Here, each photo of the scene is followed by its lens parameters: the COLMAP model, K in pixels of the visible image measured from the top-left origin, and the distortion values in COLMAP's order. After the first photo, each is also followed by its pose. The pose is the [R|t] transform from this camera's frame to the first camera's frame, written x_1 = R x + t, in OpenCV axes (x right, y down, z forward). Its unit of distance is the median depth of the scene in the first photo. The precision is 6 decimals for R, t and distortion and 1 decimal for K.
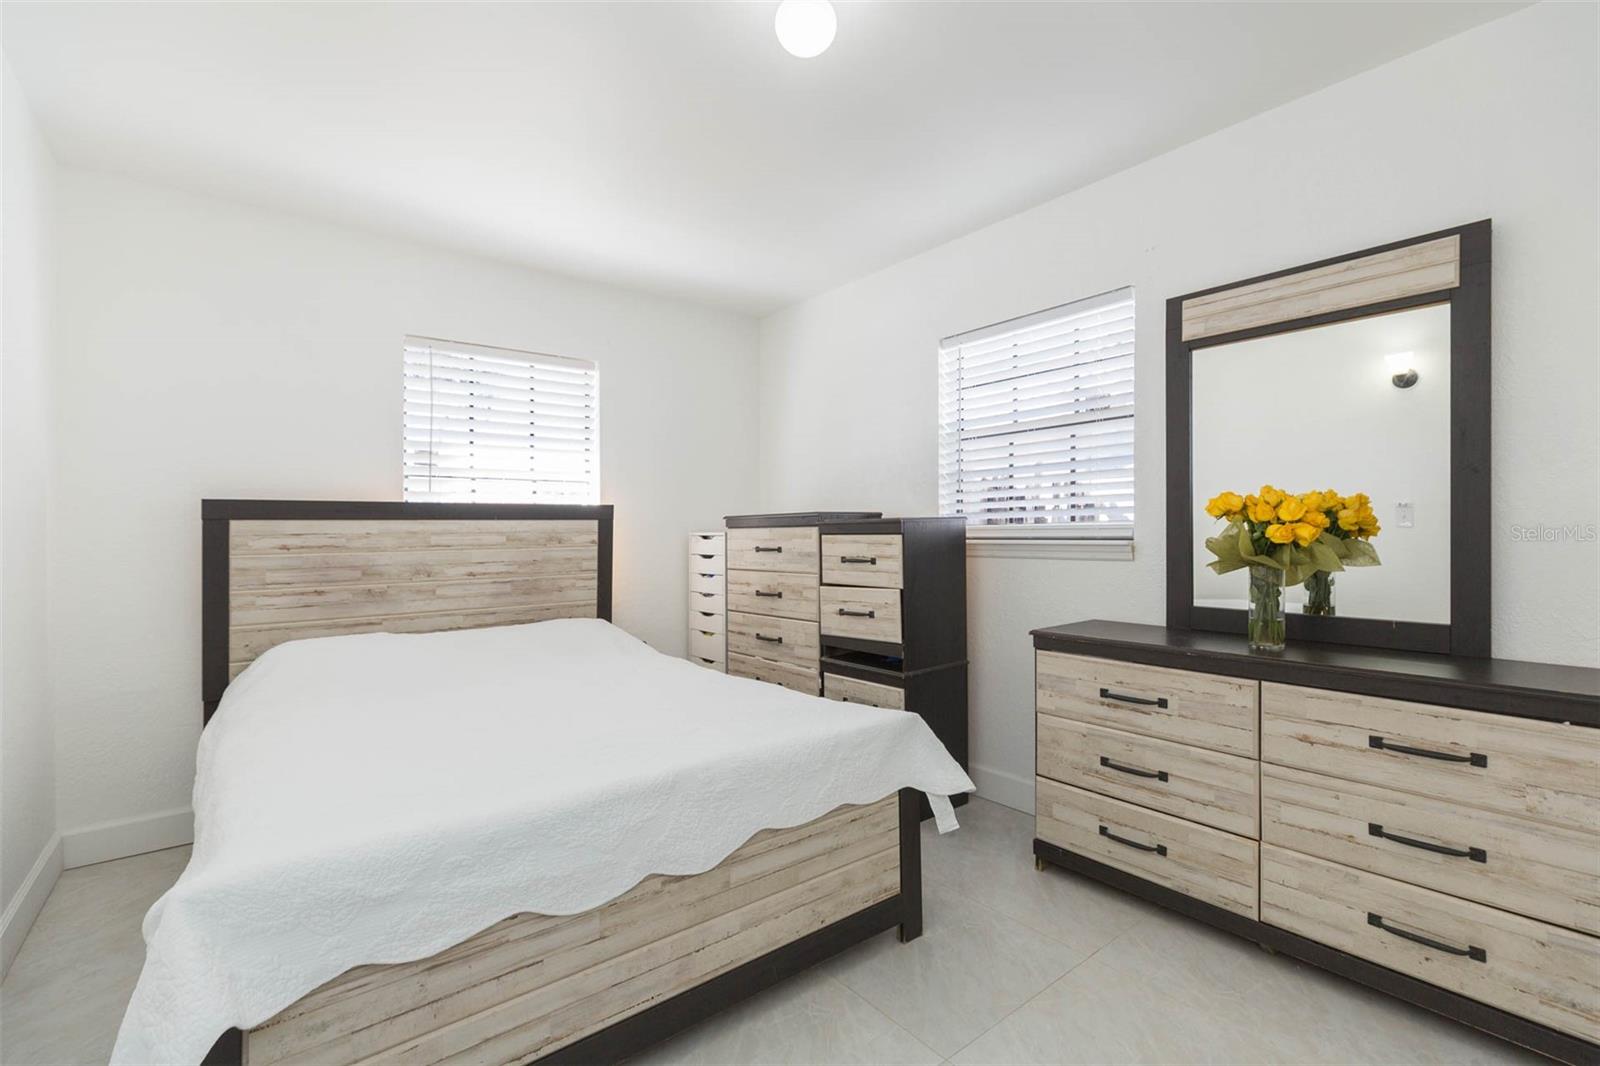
lens RADIAL K [[718.9, 0, 802.5], [0, 718.9, 528.2], [0, 0, 1]] dist [0.003395, -0.000169]
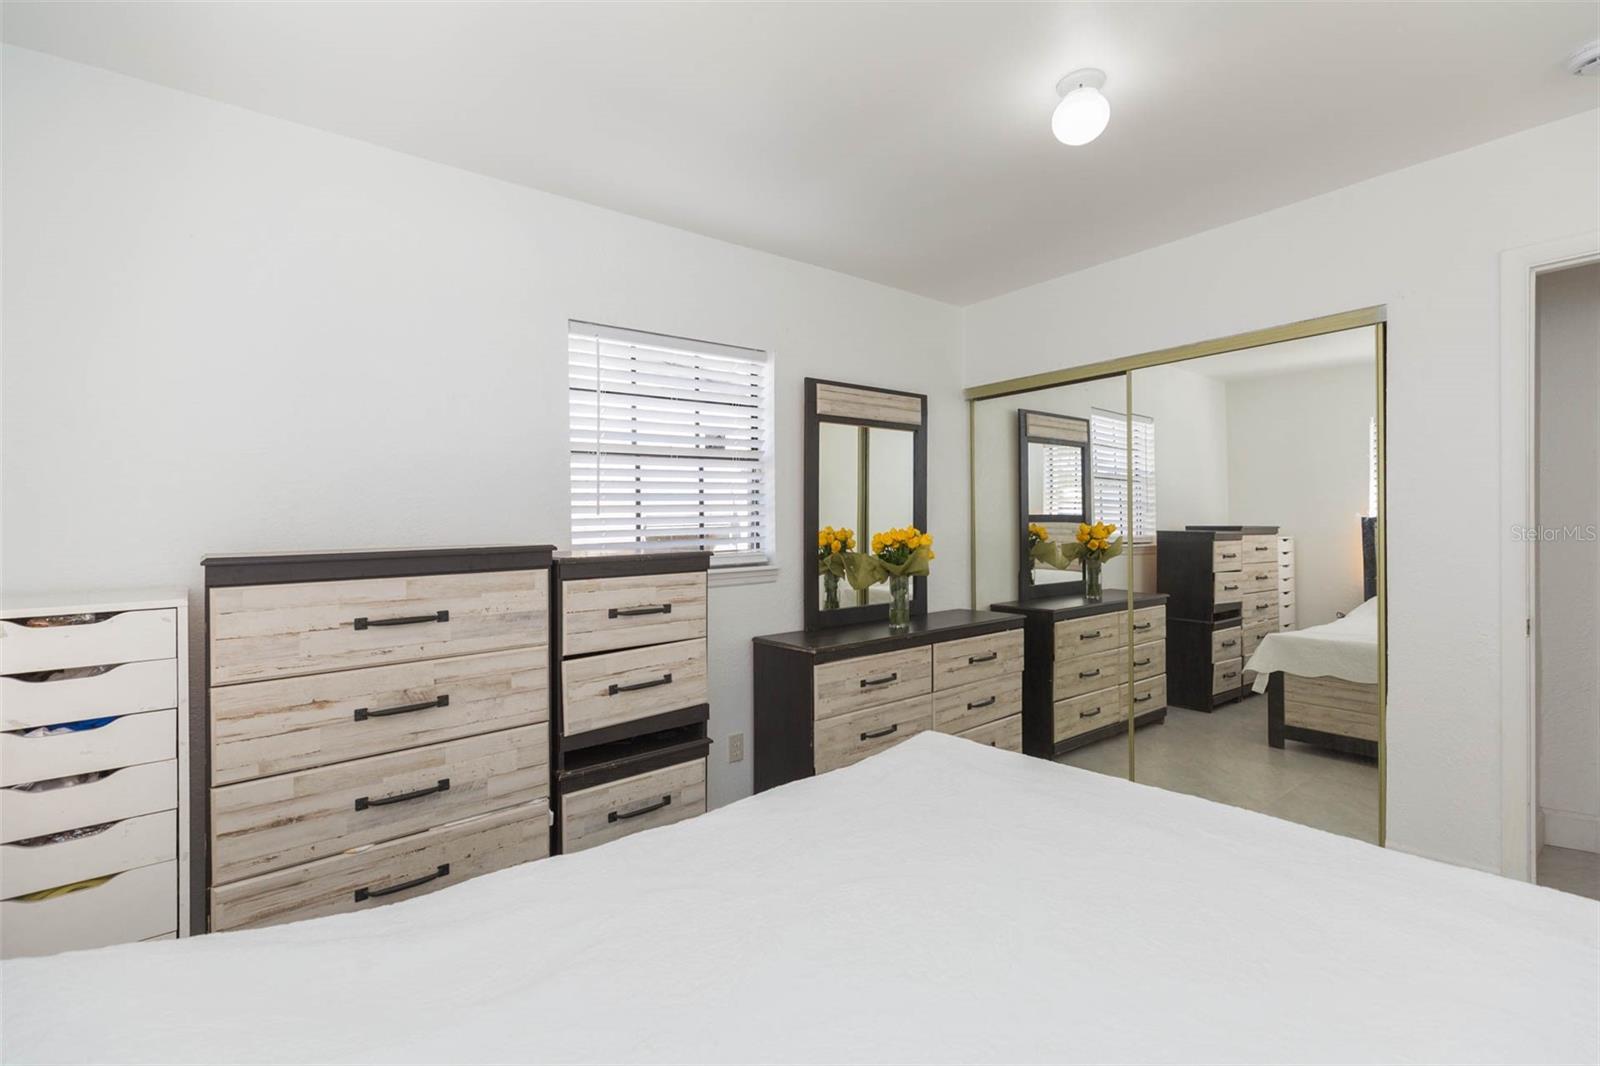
lens RADIAL K [[718.9, 0, 791.8], [0, 718.9, 538.4], [0, 0, 1]] dist [0.003395, -0.000169]
pose [[0.002737, -0.007184, 0.999970, -0.815010], [0.019827, 0.999778, 0.007128, -0.038640], [-0.999800, 0.019807, 0.002879, 1.059372]]
